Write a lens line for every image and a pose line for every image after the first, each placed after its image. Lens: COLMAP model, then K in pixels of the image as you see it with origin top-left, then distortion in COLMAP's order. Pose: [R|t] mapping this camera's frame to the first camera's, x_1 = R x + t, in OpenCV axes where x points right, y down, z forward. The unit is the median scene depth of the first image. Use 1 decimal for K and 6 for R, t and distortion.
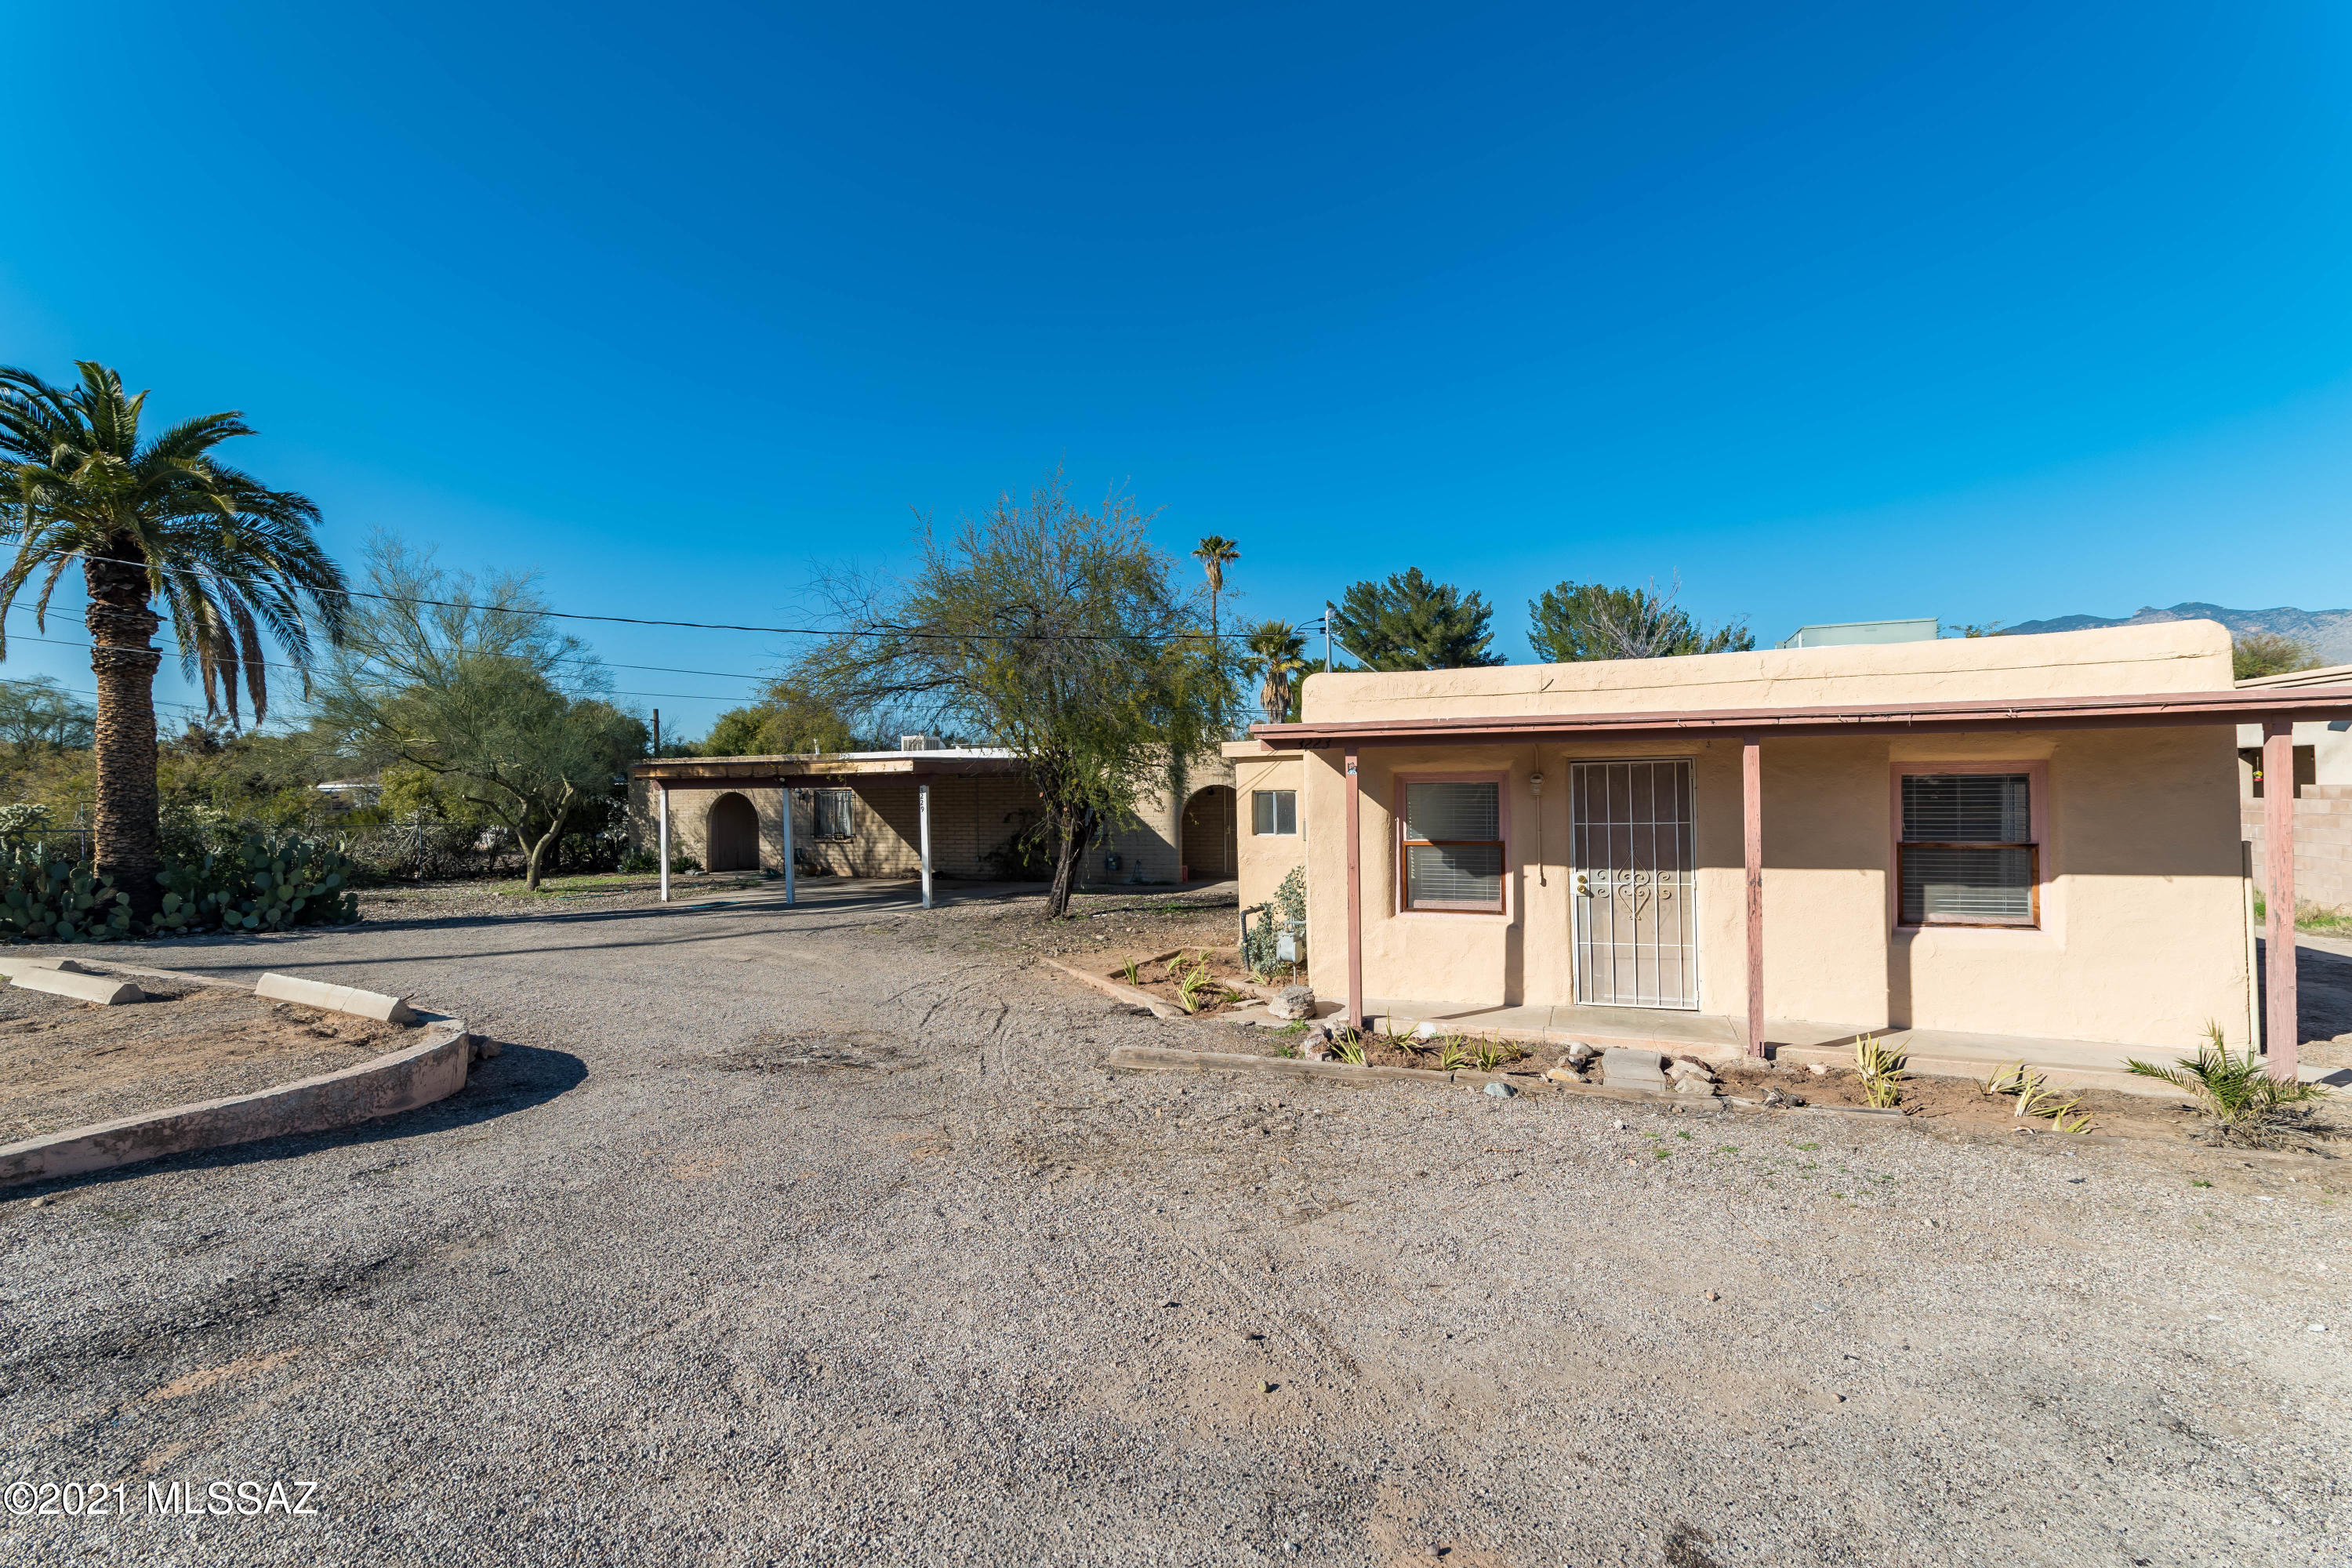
lens RADIAL K [[1046.9, 0, 1176.0], [0, 1046.9, 784.0], [0, 0, 1]] dist [-0.000419, -0.000536]
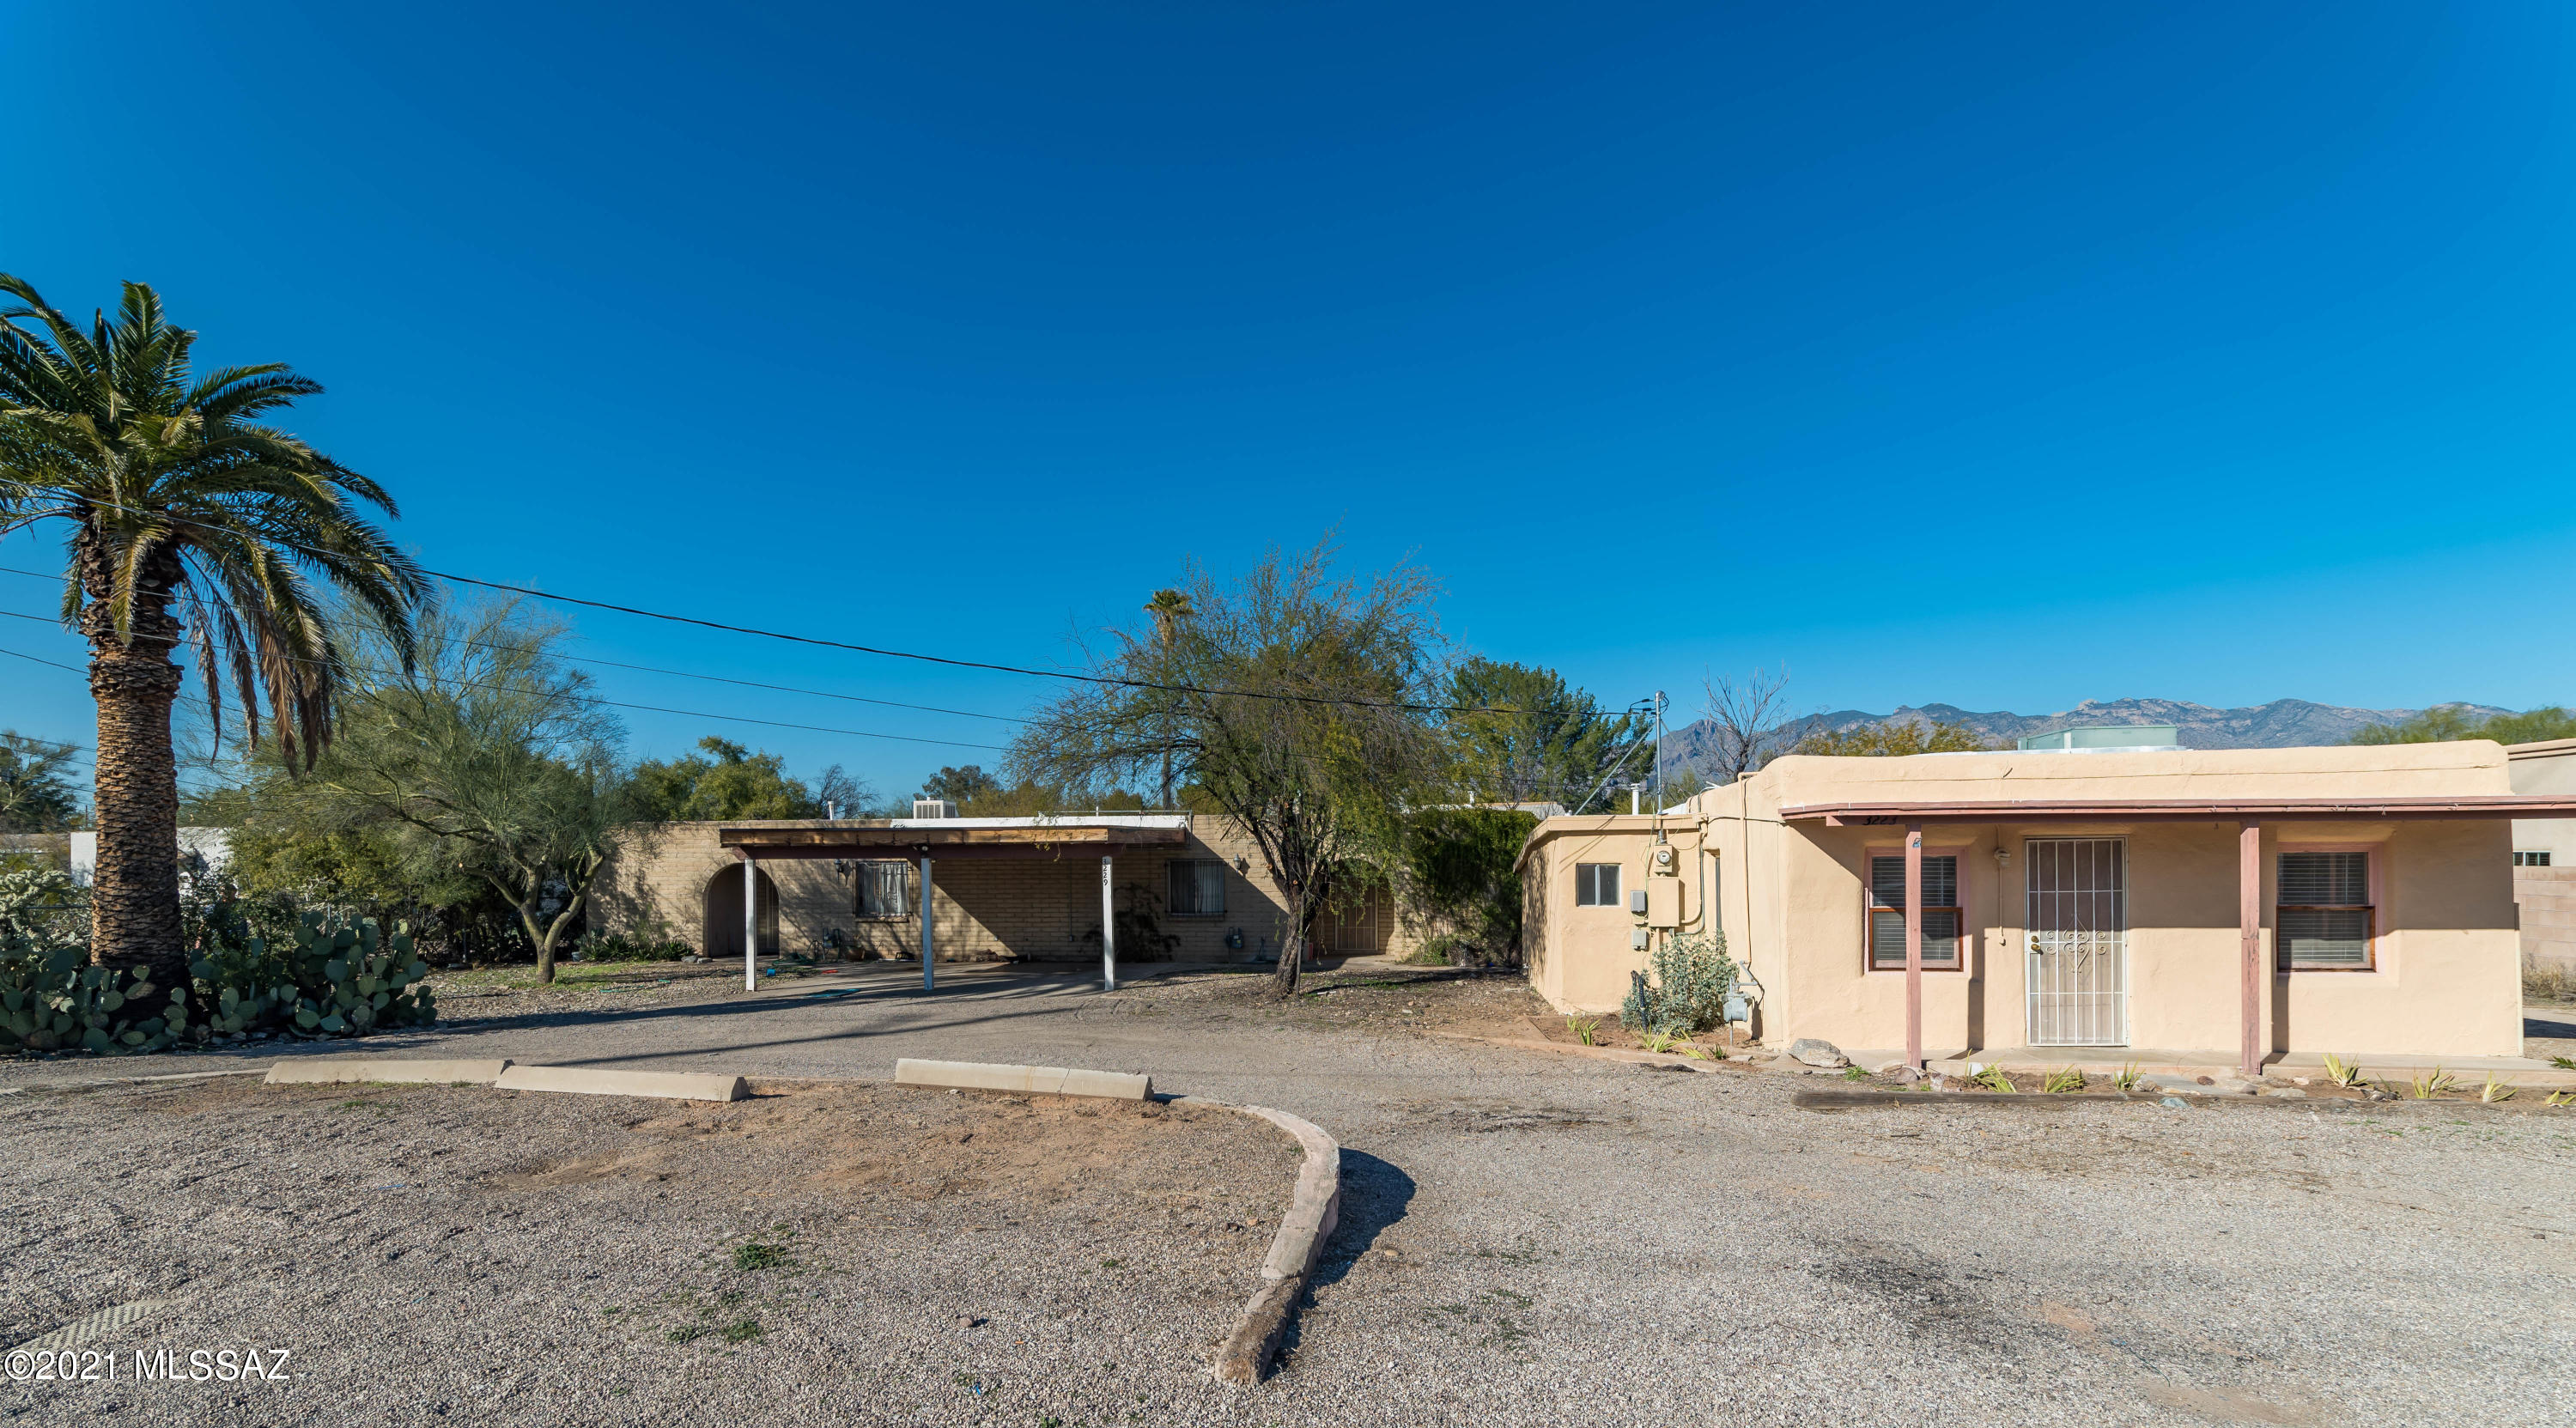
lens RADIAL K [[1150.4, 0, 1287.6], [0, 1150.4, 858.3], [0, 0, 1]] dist [-0.001214, 0.000032]
pose [[0.965028, 0.008319, 0.262016, -0.501269], [-0.007777, 0.999965, -0.003106, 0.007029], [-0.262033, 0.000960, 0.965058, -0.017471]]
